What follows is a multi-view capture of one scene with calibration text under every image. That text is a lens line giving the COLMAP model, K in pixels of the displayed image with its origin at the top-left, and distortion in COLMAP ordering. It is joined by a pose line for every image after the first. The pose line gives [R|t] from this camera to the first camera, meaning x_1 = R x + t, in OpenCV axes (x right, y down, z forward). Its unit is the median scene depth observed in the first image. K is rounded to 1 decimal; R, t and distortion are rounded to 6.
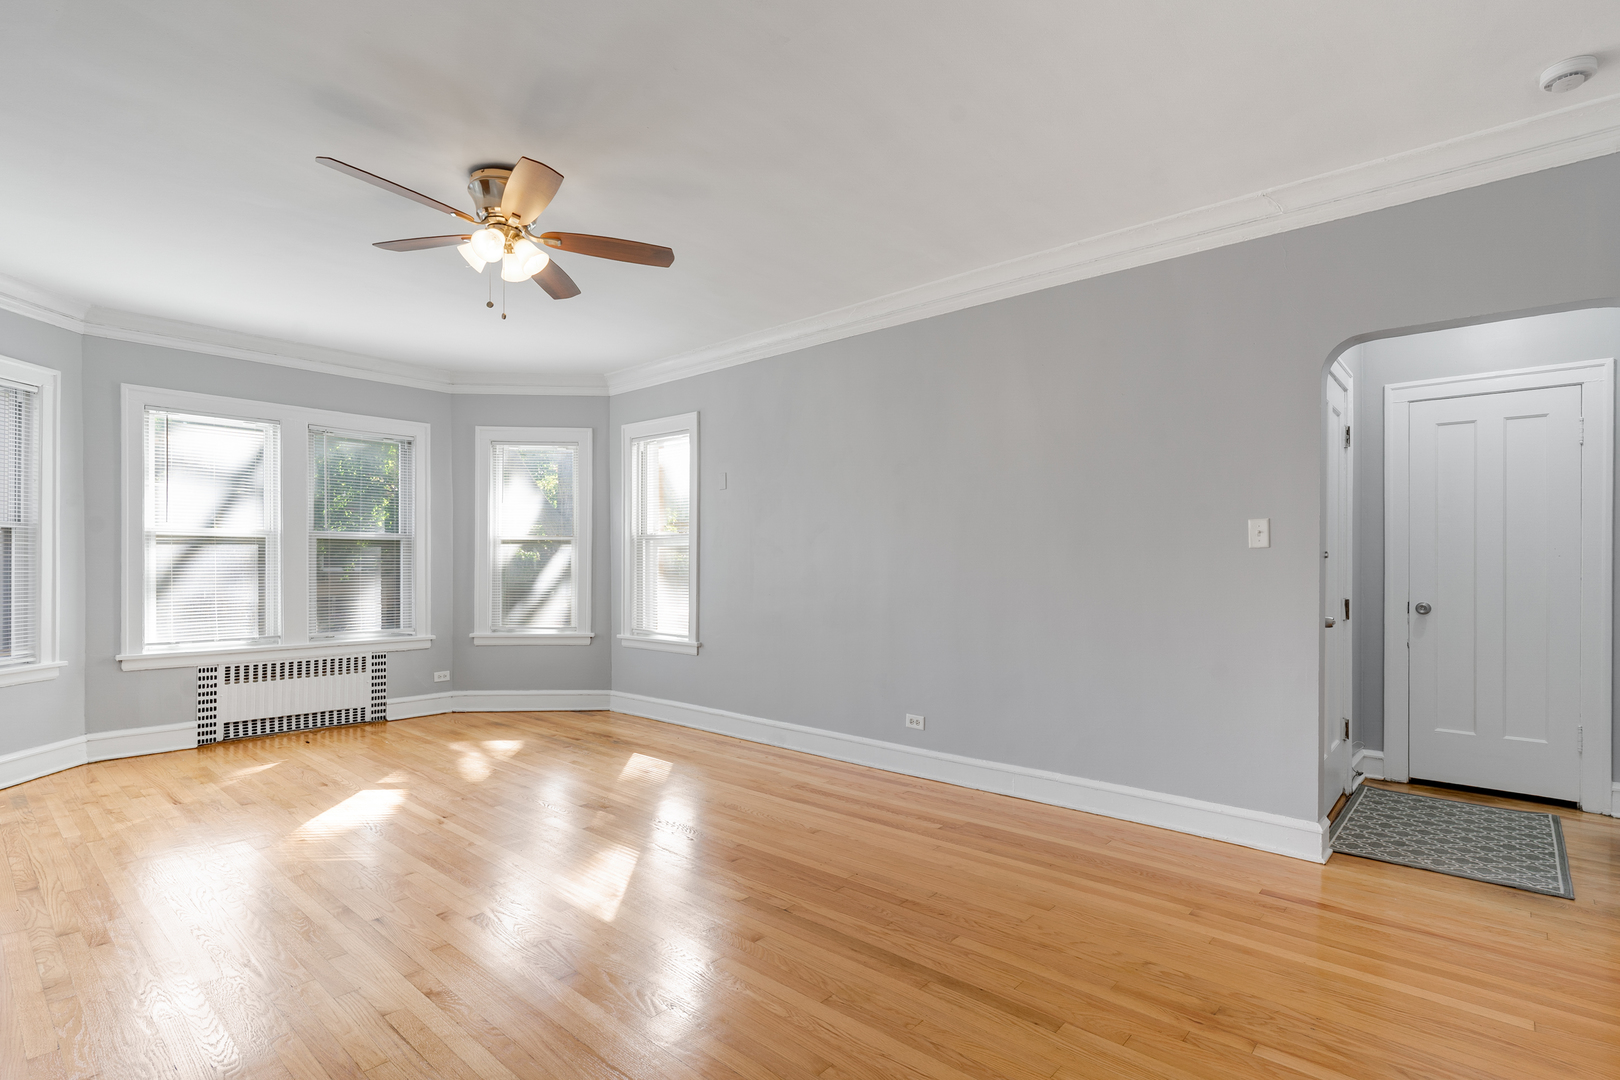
lens RADIAL K [[788.6, 0, 805.0], [0, 788.6, 549.2], [0, 0, 1]] dist [0.002340, -0.000065]
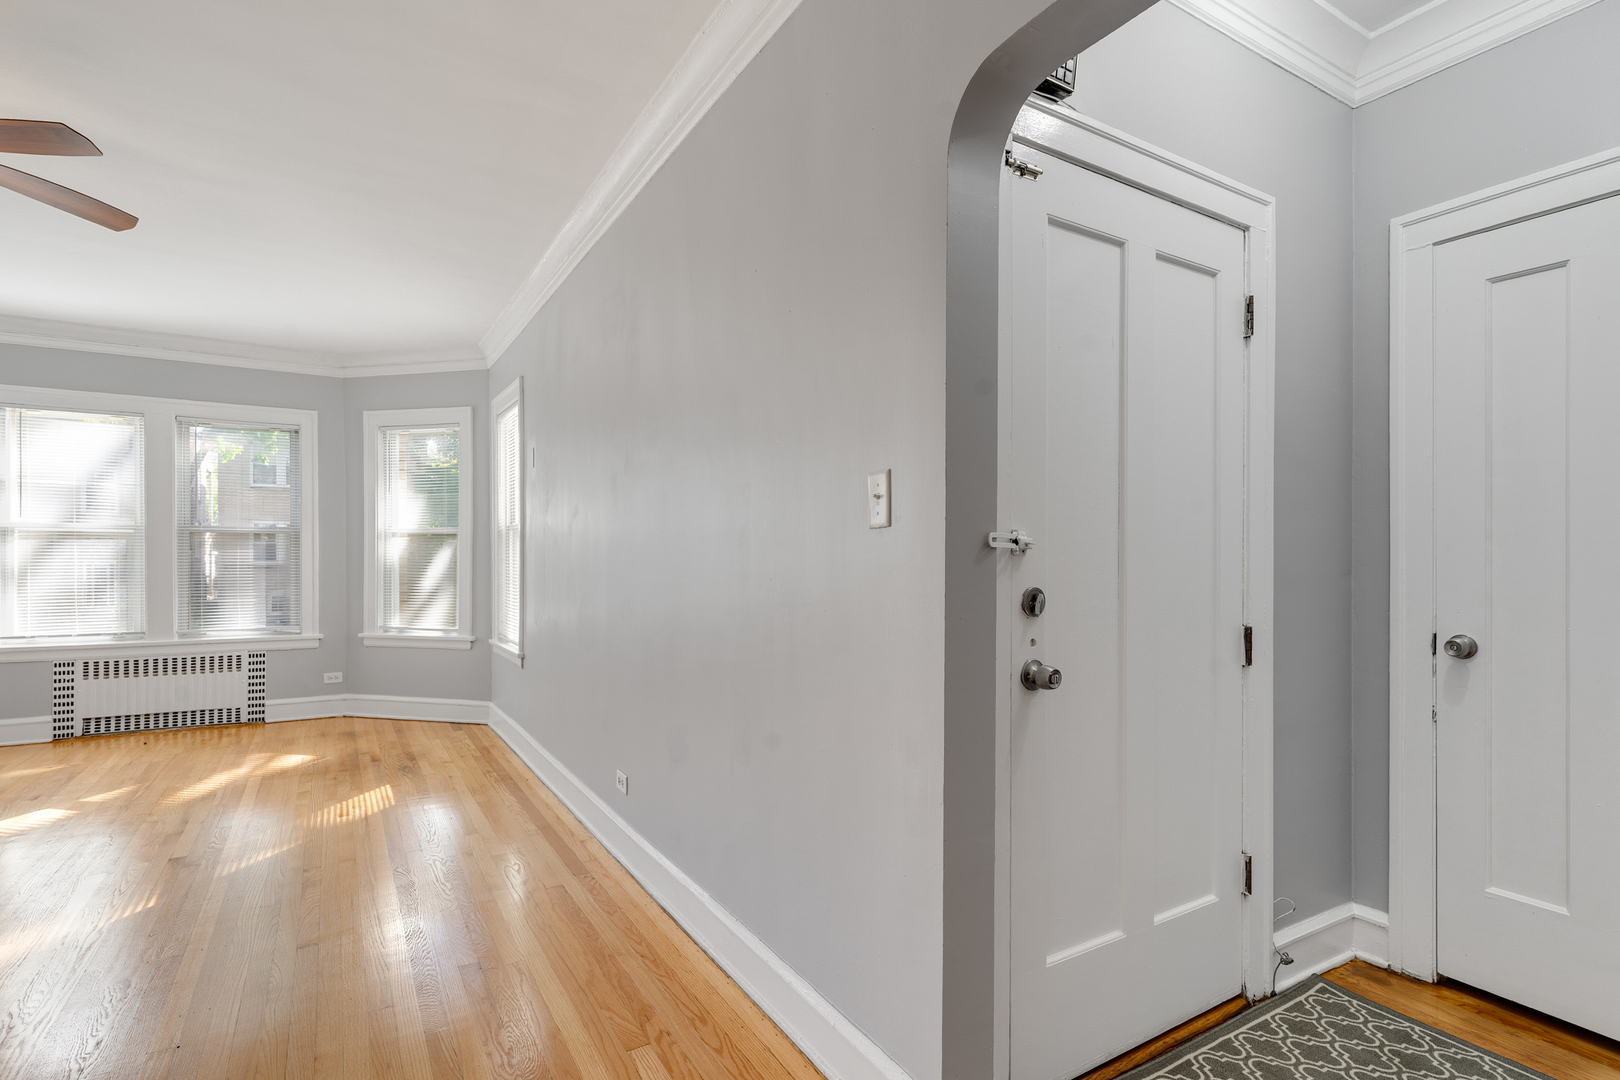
lens RADIAL K [[788.6, 0, 809.5], [0, 788.6, 546.2], [0, 0, 1]] dist [0.002340, -0.000065]
pose [[0.954653, -0.004606, -0.297686, 0.429931], [0.005531, 0.999982, 0.002265, 0.005373], [0.297670, -0.003809, 0.954661, 0.314273]]
